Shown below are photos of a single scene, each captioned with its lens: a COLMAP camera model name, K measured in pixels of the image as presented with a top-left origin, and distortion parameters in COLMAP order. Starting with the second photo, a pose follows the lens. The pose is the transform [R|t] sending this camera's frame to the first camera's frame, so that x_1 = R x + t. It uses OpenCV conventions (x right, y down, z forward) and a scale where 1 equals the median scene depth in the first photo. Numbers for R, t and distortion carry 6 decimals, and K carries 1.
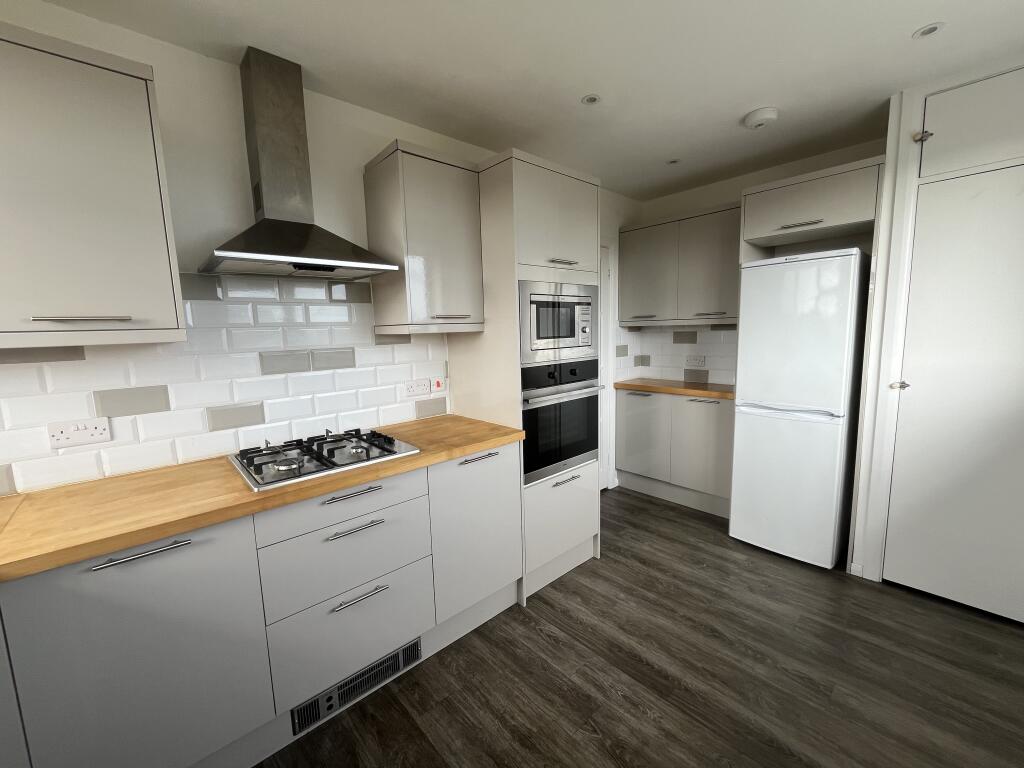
lens RADIAL K [[416.5, 0, 510.0], [0, 416.5, 383.4], [0, 0, 1]] dist [-0.001711, -0.000114]
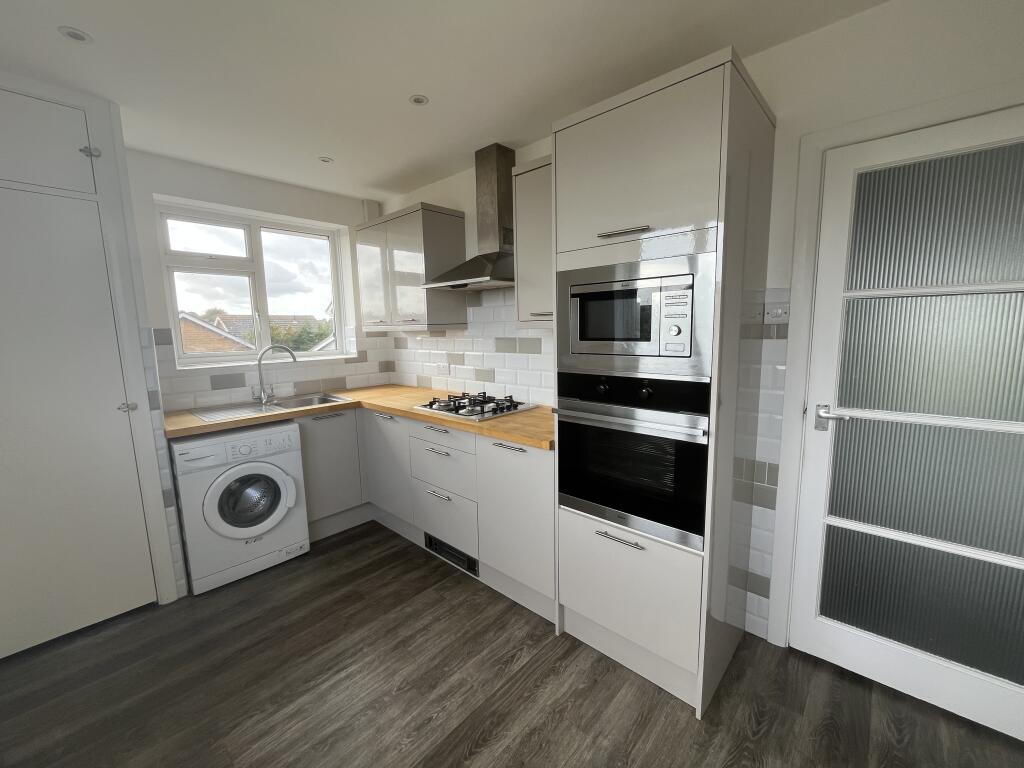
lens RADIAL K [[416.5, 0, 510.0], [0, 416.5, 383.4], [0, 0, 1]] dist [-0.001711, -0.000114]
pose [[0.090937, 0.161385, -0.982693, 0.952247], [-0.111996, 0.982179, 0.150937, -0.144130], [0.989539, 0.096332, 0.107391, 0.866403]]
